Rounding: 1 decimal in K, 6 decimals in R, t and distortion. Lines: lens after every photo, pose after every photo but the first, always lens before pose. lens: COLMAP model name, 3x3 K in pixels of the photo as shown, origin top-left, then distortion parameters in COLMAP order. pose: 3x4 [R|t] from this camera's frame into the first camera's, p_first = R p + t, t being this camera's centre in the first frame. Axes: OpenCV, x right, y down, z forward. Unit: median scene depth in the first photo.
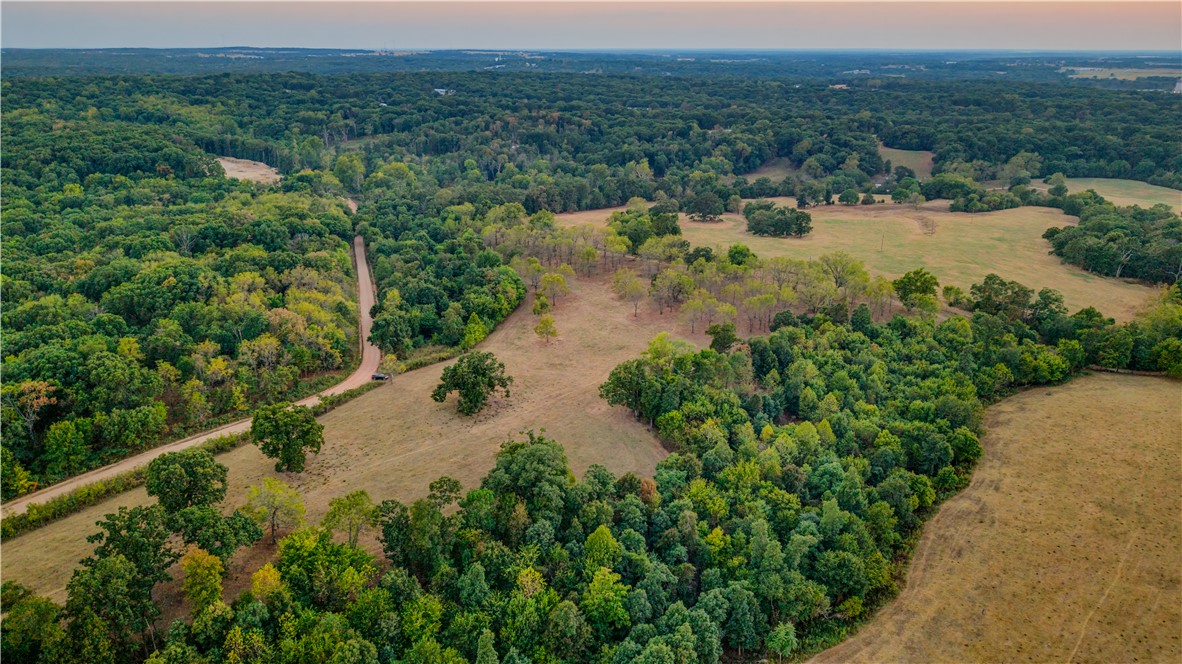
lens RADIAL K [[794.4, 0, 591.0], [0, 794.4, 332.0], [0, 0, 1]] dist [0.010924, -0.001440]
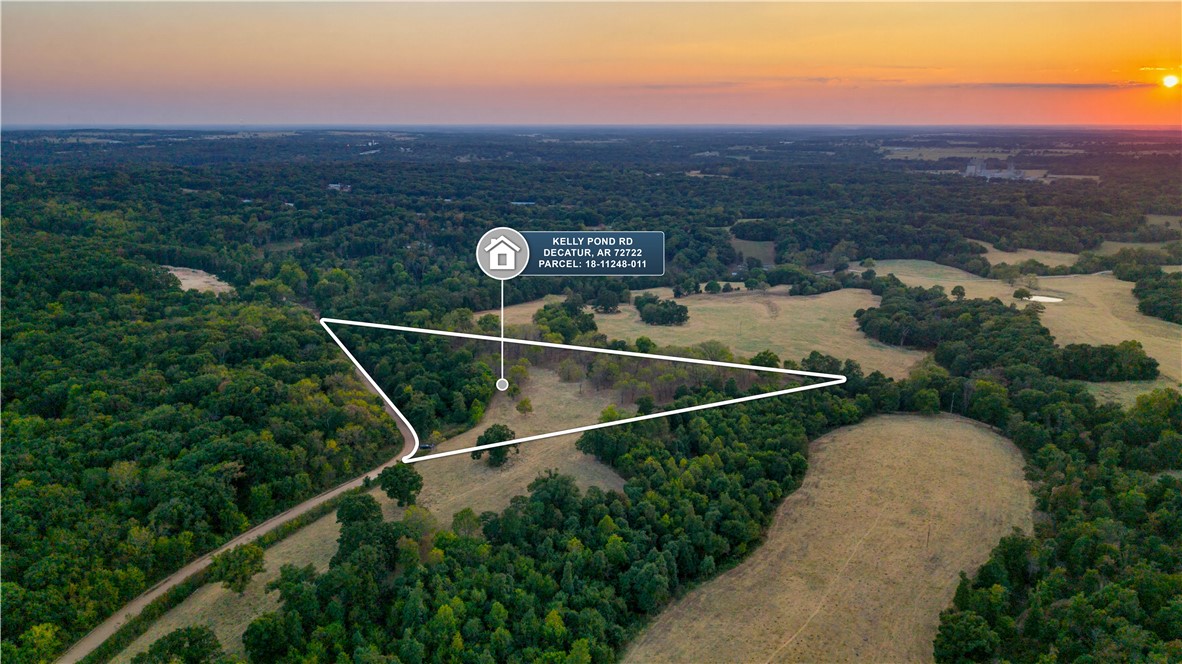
lens RADIAL K [[795.8, 0, 591.0], [0, 795.8, 332.0], [0, 0, 1]] dist [0.052512, -0.048280]
pose [[0.985859, -0.044566, 0.161543, -0.112343], [0.058036, 0.995132, -0.079645, -0.011841], [-0.157207, 0.087894, 0.983647, -0.313853]]
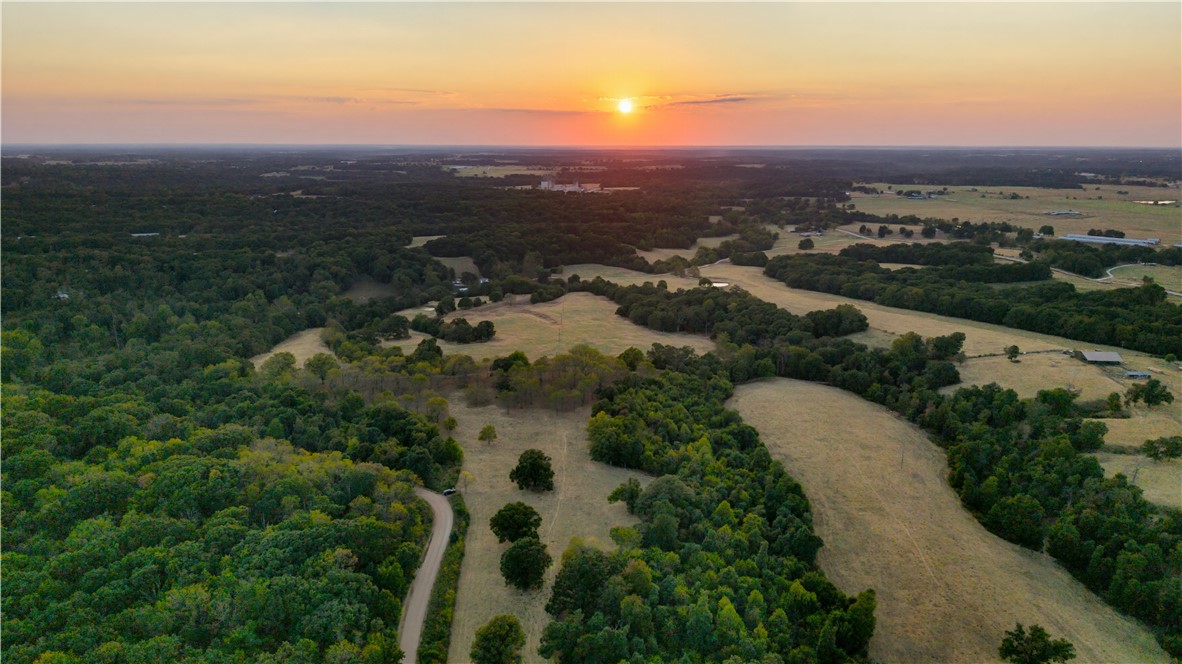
lens RADIAL K [[795.8, 0, 591.0], [0, 795.8, 332.0], [0, 0, 1]] dist [0.052512, -0.048280]
pose [[0.741893, -0.158772, 0.651449, -0.548589], [0.227526, 0.973527, -0.021845, -0.073795], [-0.630735, 0.164428, 0.758378, -0.137837]]
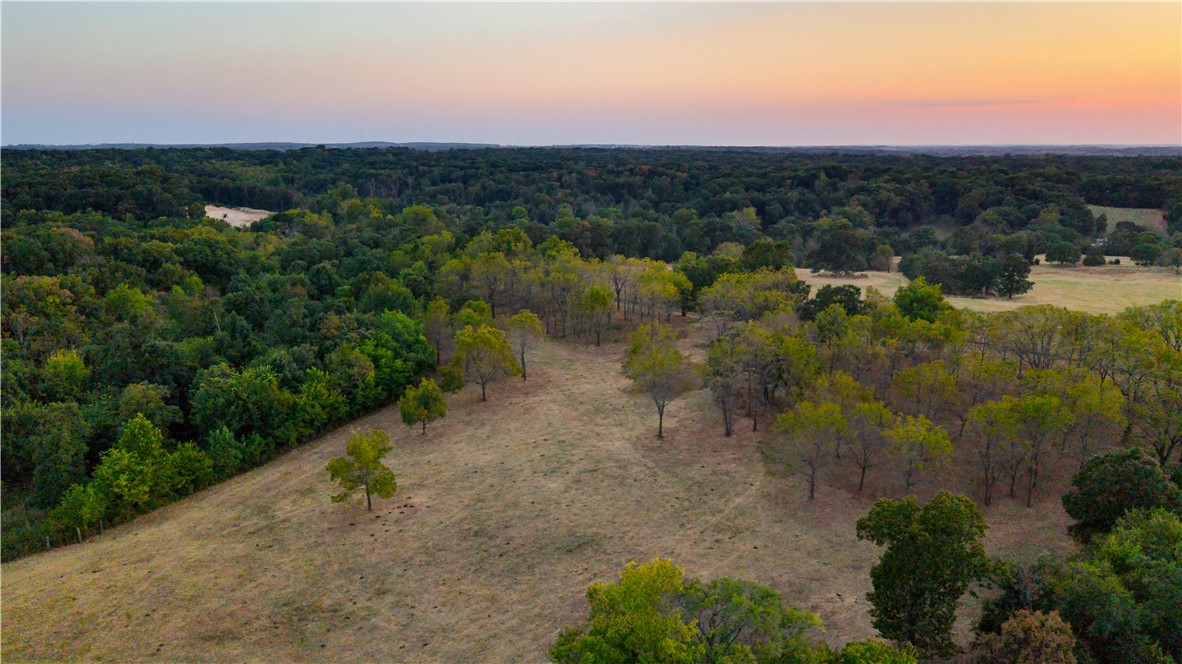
lens RADIAL K [[794.4, 0, 591.0], [0, 794.4, 332.0], [0, 0, 1]] dist [0.010924, -0.001440]
pose [[0.988237, 0.027111, -0.150511, 0.059797], [-0.044631, 0.992446, -0.114275, -0.019954], [0.146276, 0.119649, 0.981981, 0.457977]]
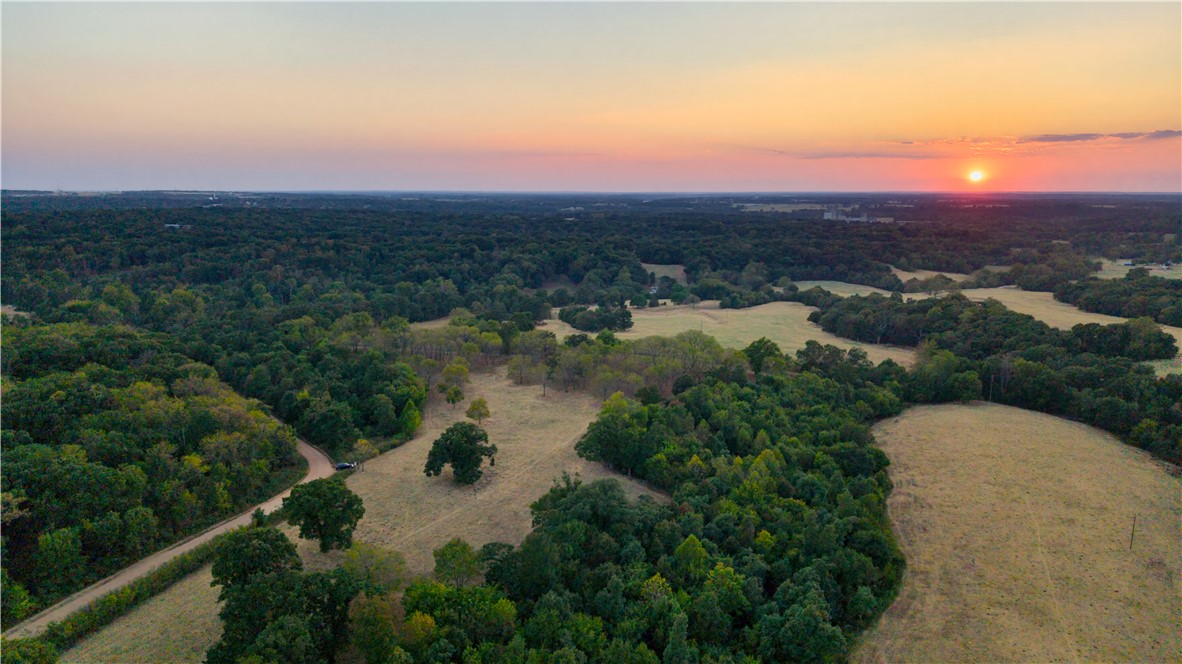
lens RADIAL K [[794.4, 0, 591.0], [0, 794.4, 332.0], [0, 0, 1]] dist [0.010924, -0.001440]
pose [[0.939211, -0.062087, 0.337681, -0.175957], [0.117484, 0.982259, -0.146164, 0.042447], [-0.322615, 0.176951, 0.929843, -0.010080]]
